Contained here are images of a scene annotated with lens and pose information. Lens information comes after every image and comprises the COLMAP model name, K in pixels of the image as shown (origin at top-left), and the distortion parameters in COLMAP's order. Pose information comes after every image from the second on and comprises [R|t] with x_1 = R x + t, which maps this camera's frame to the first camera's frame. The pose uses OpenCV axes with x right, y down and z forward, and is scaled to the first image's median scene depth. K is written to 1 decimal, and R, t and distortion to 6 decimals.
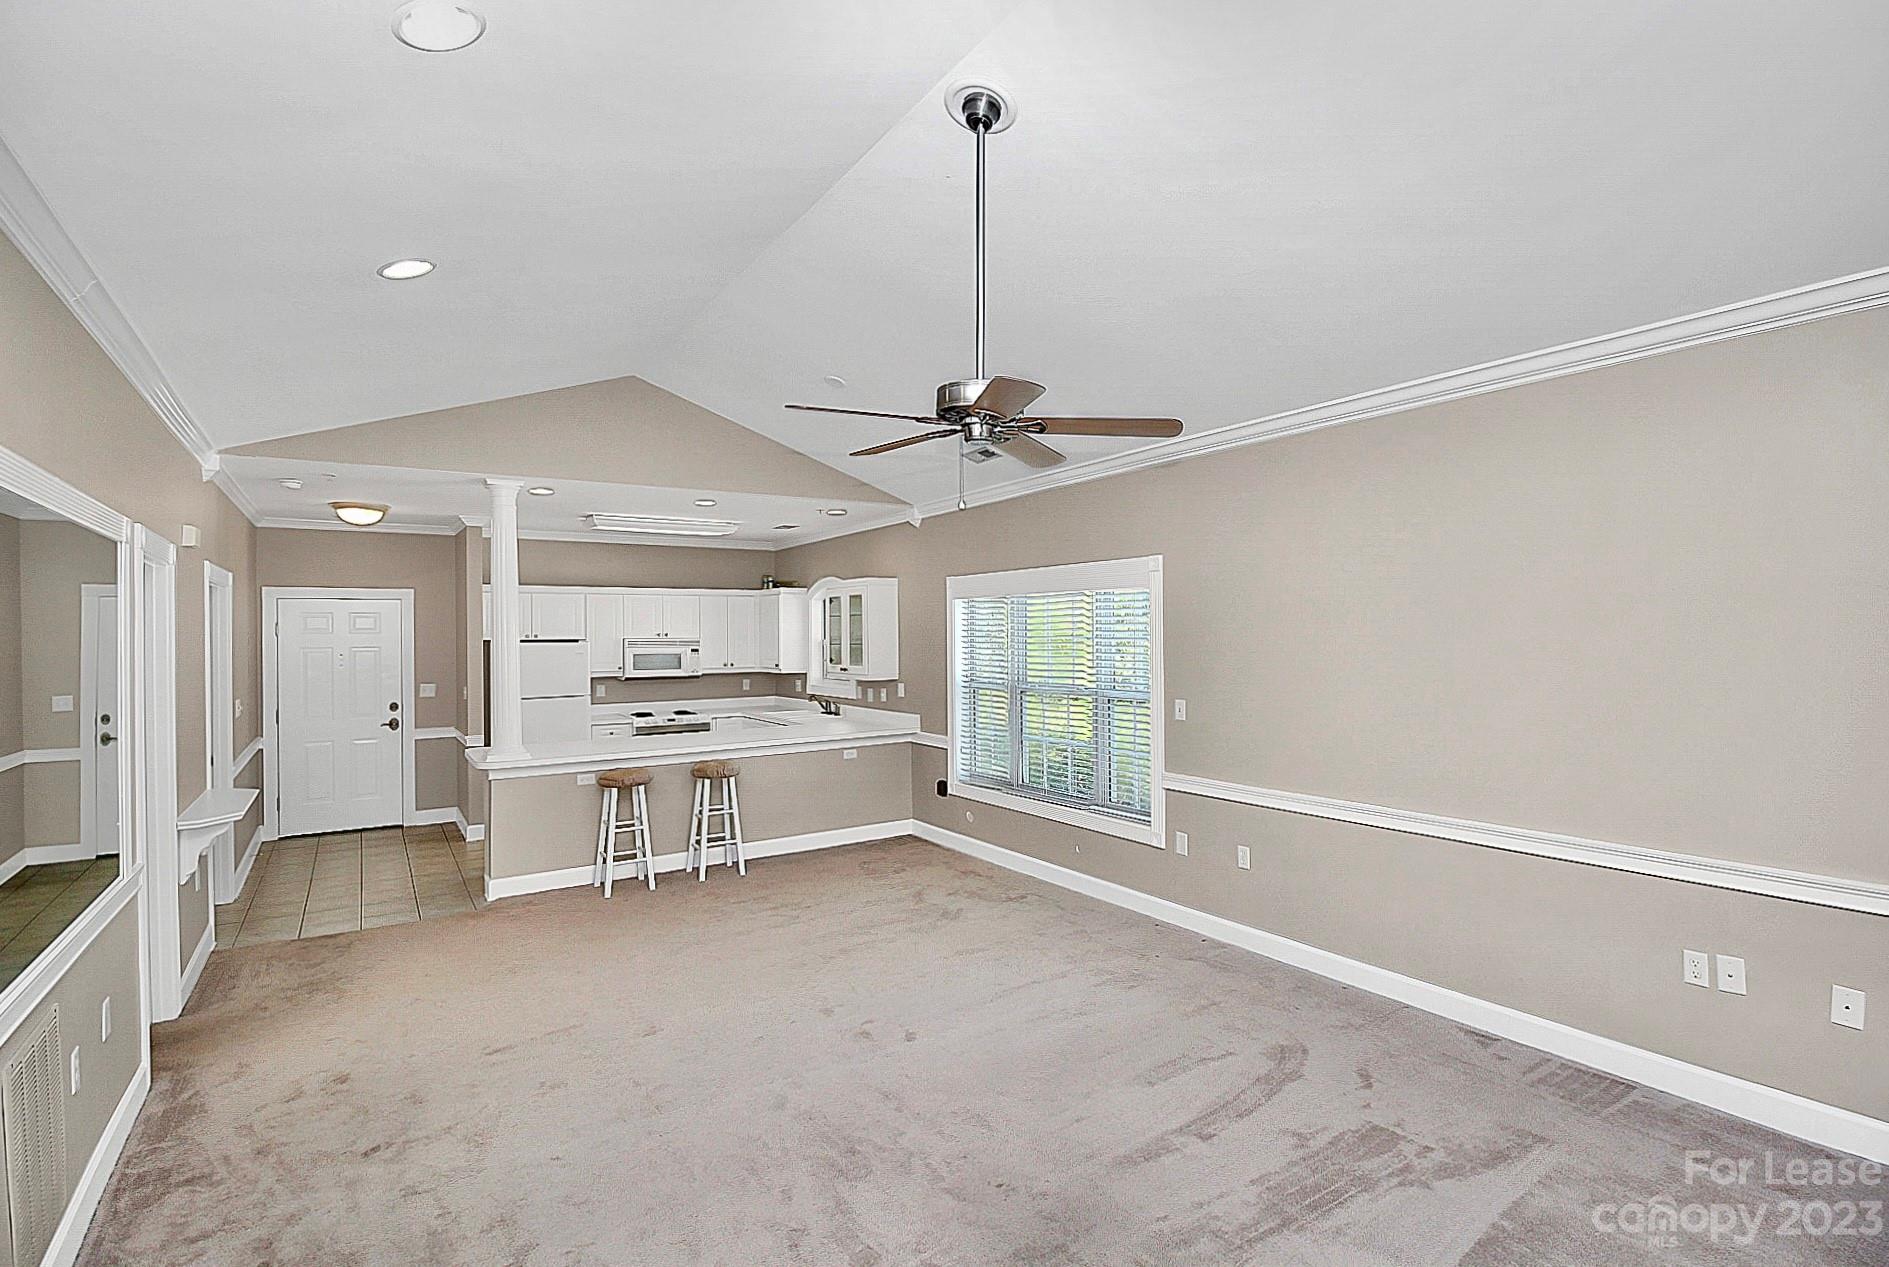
lens RADIAL K [[883.1, 0, 950.2], [0, 883.1, 628.9], [0, 0, 1]] dist [-0.007698, -0.008046]
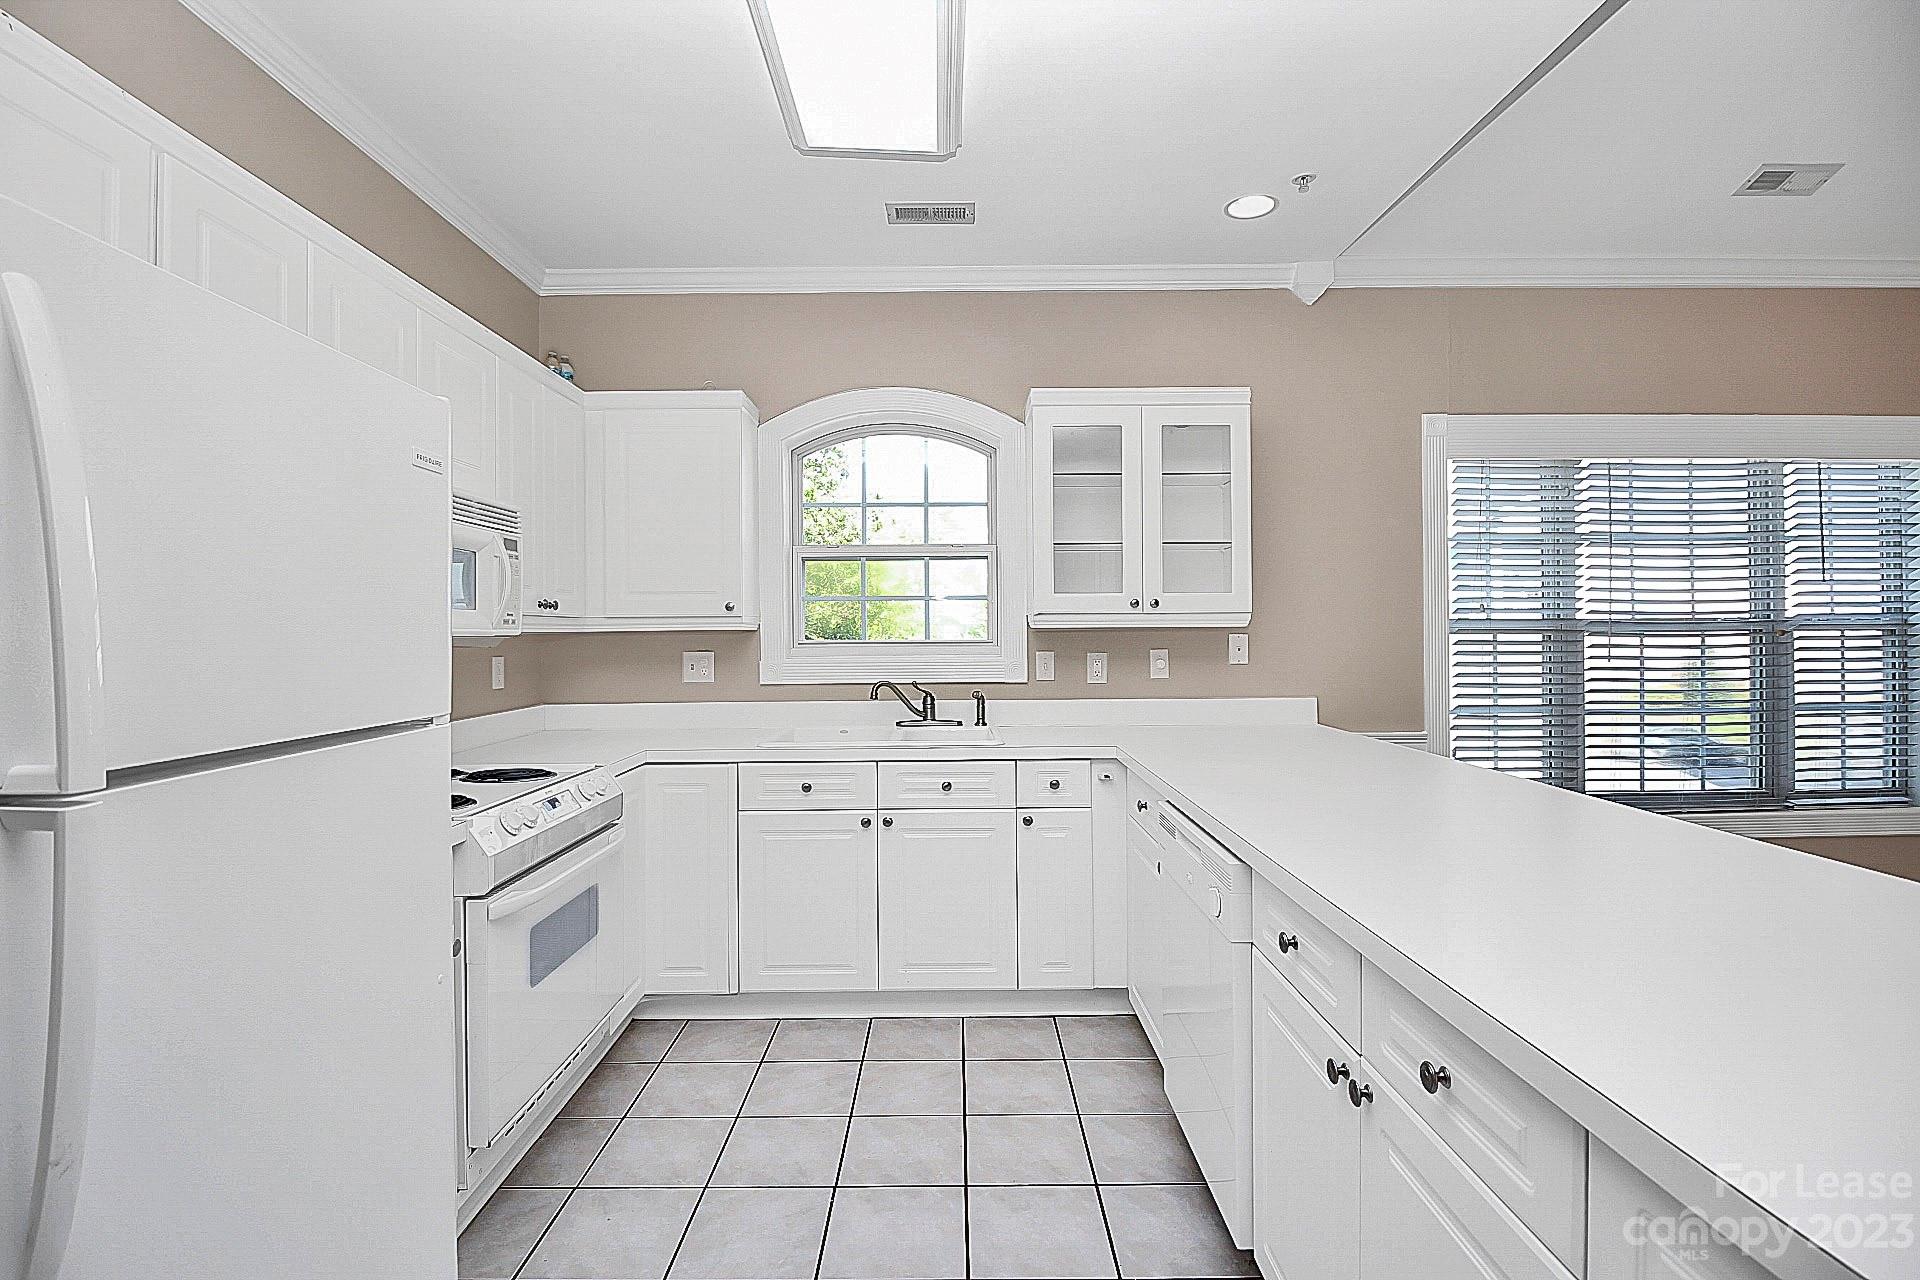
lens RADIAL K [[897.6, 0, 966.9], [0, 897.6, 620.1], [0, 0, 1]] dist [-0.007698, -0.008046]
pose [[0.543070, 0.009881, 0.839629, -0.511580], [-0.002631, 0.999946, -0.010066, 0.057366], [-0.839683, 0.003258, 0.543067, 0.841523]]
